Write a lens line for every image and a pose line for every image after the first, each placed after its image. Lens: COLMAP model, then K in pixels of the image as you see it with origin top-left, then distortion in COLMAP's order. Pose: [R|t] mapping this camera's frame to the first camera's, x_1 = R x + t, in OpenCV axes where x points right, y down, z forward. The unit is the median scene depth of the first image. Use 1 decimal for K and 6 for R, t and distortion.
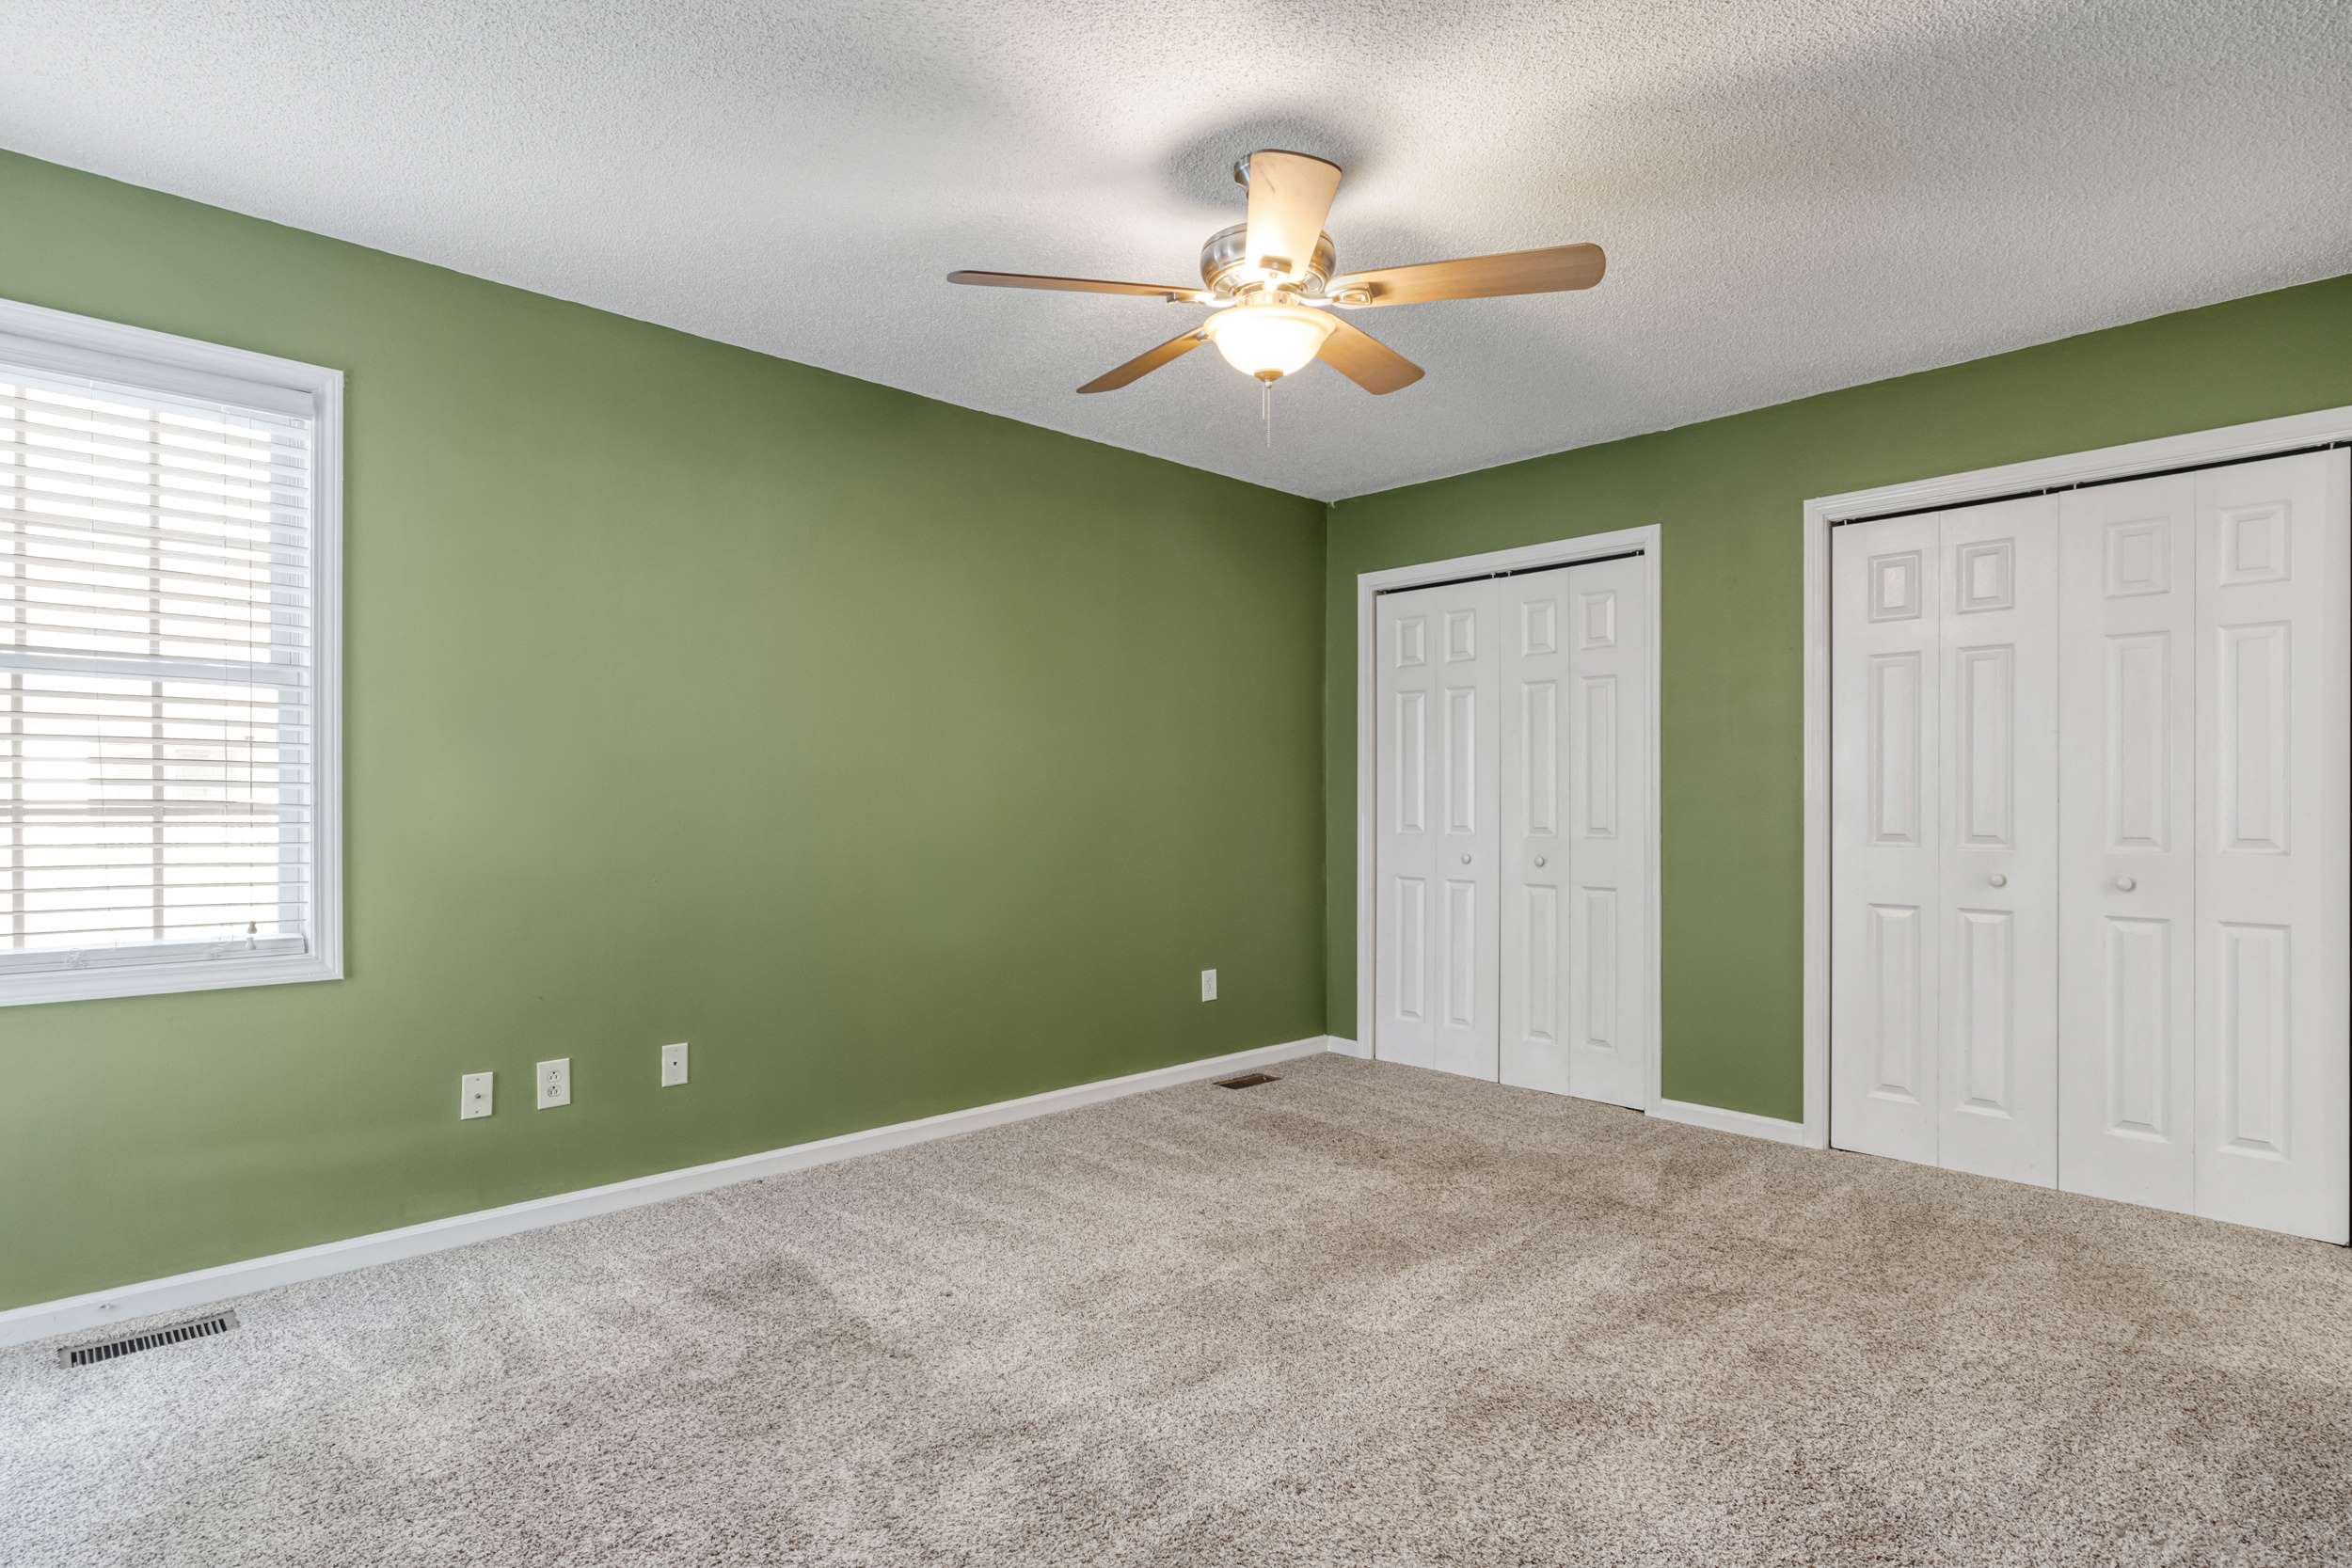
lens RADIAL K [[1214.9, 0, 1198.3], [0, 1214.9, 793.8], [0, 0, 1]] dist [-0.001149, 0.000924]
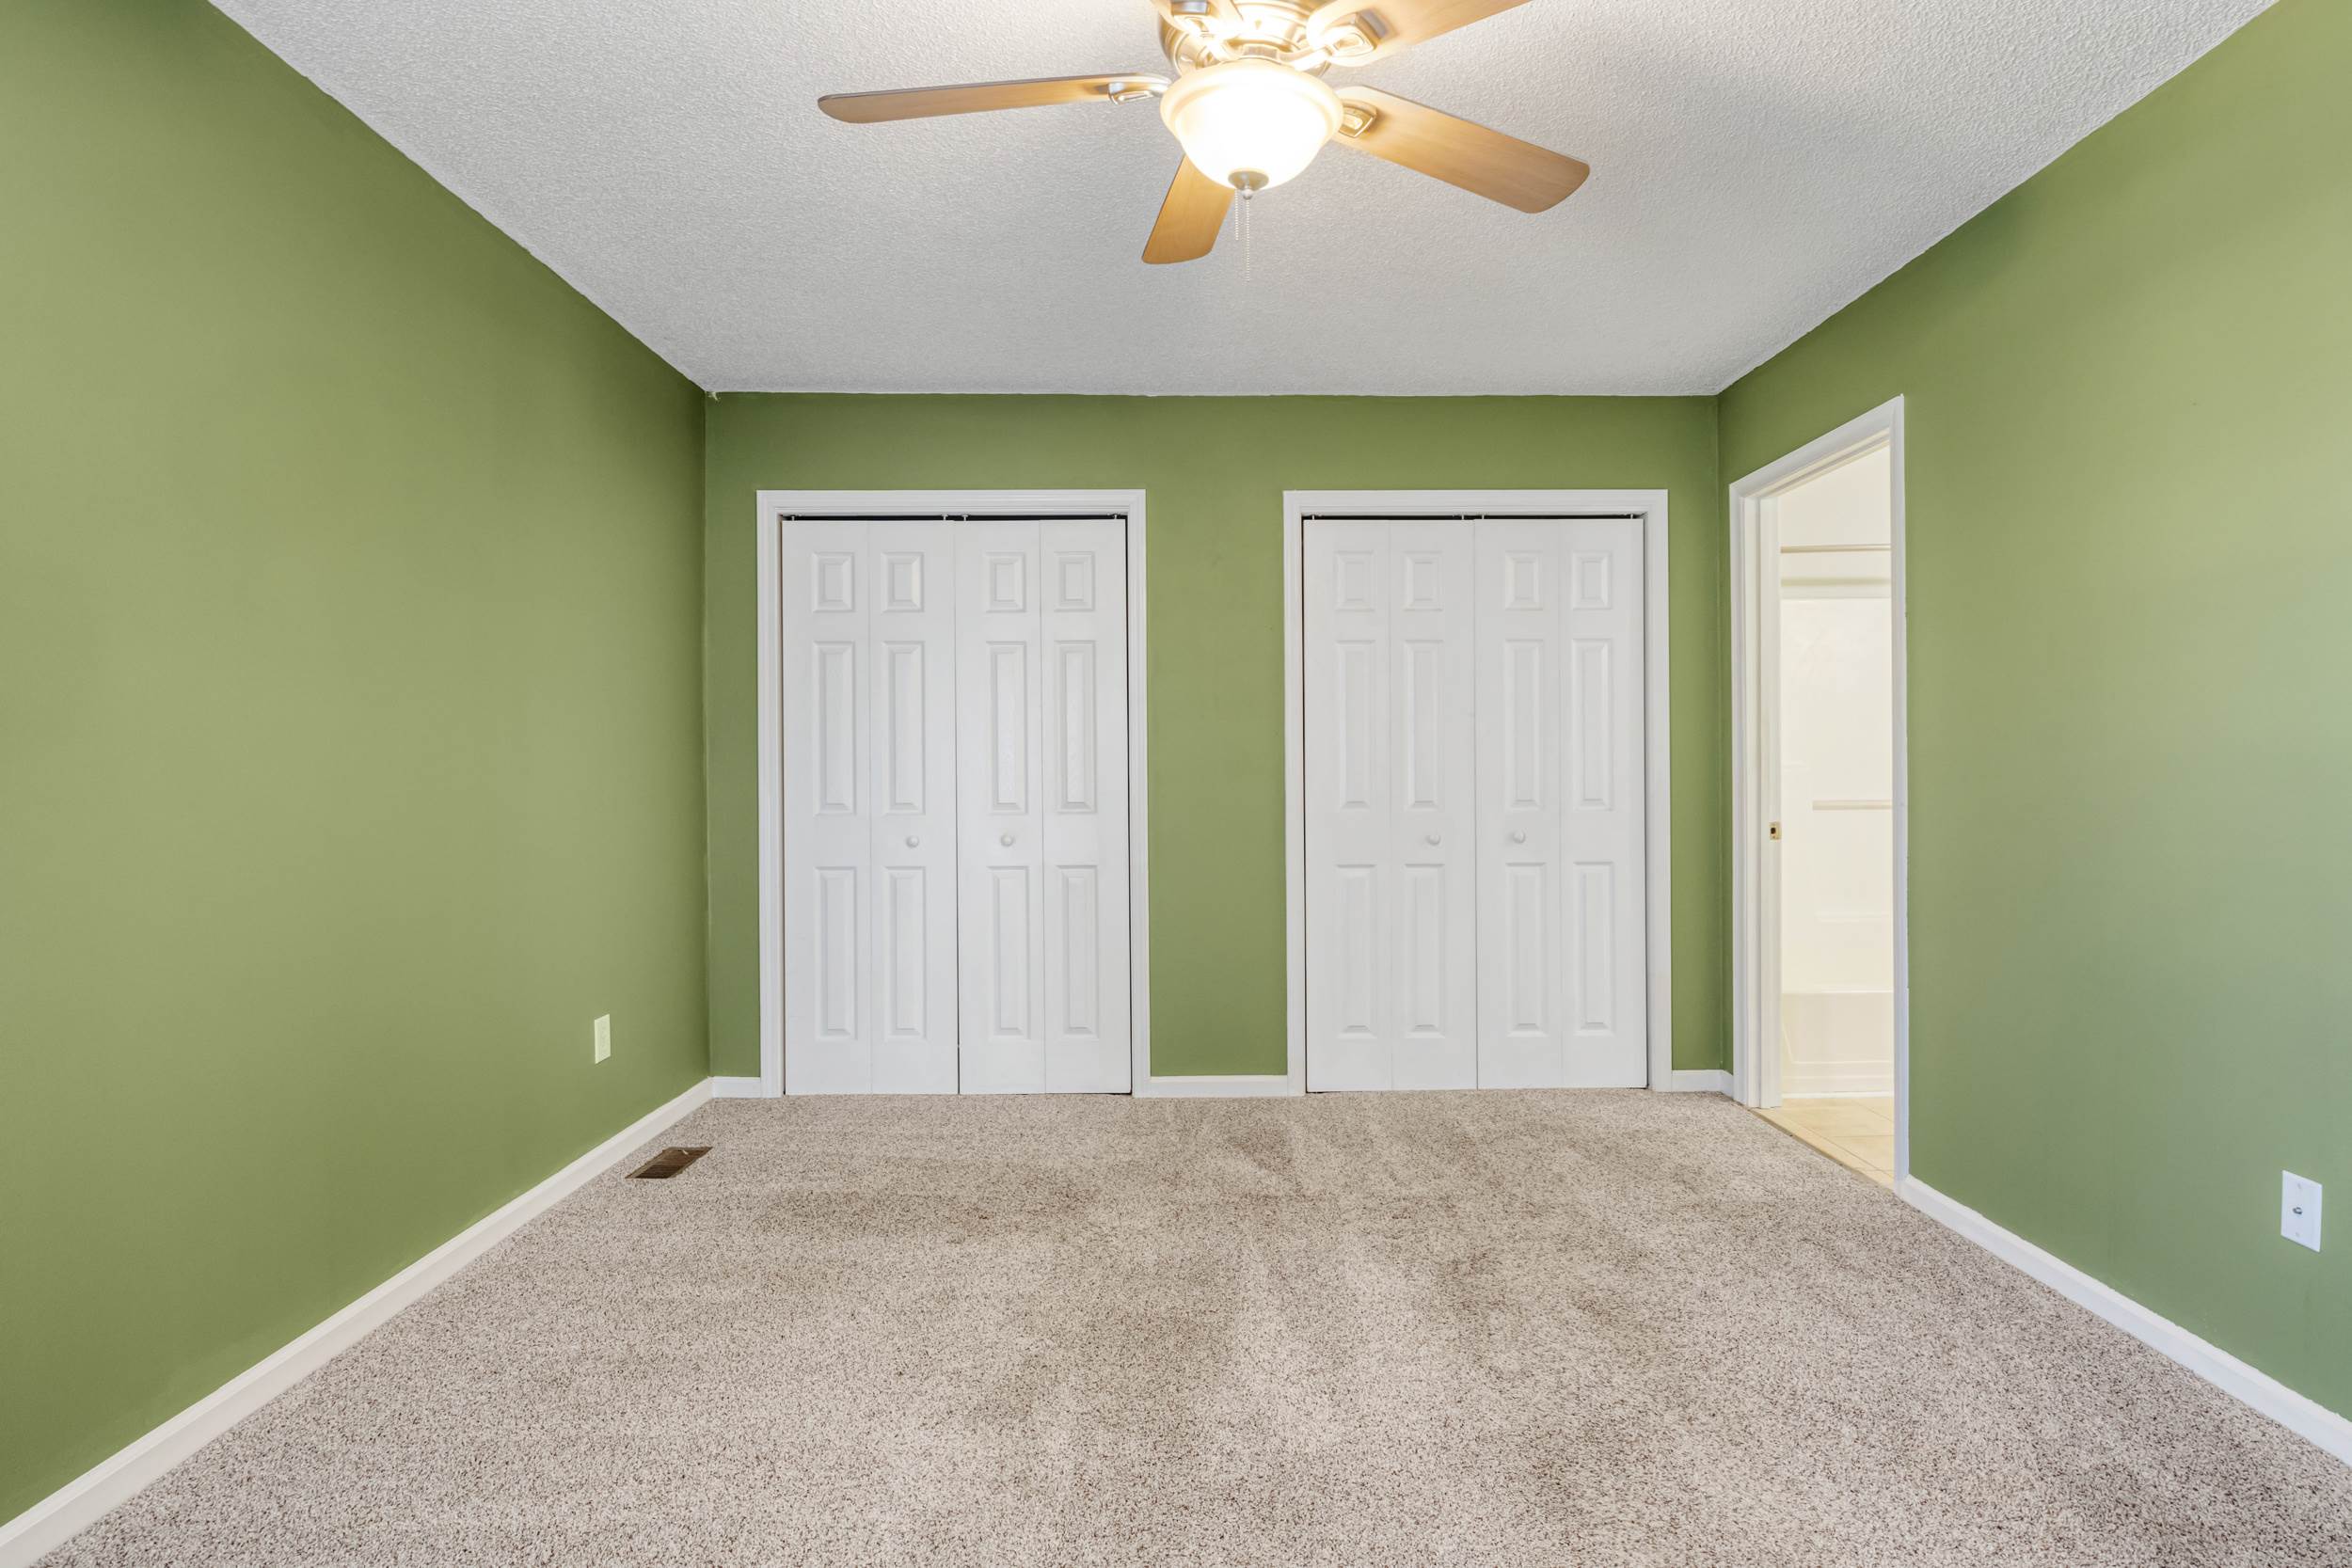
lens RADIAL K [[1164.1, 0, 1181.0], [0, 1164.1, 765.6], [0, 0, 1]] dist [-0.011558, 0.000716]
pose [[0.683110, 0.001818, 0.730313, -0.315131], [0.000953, 0.999994, -0.003381, 0.003419], [-0.730315, 0.003005, 0.683104, 0.374117]]
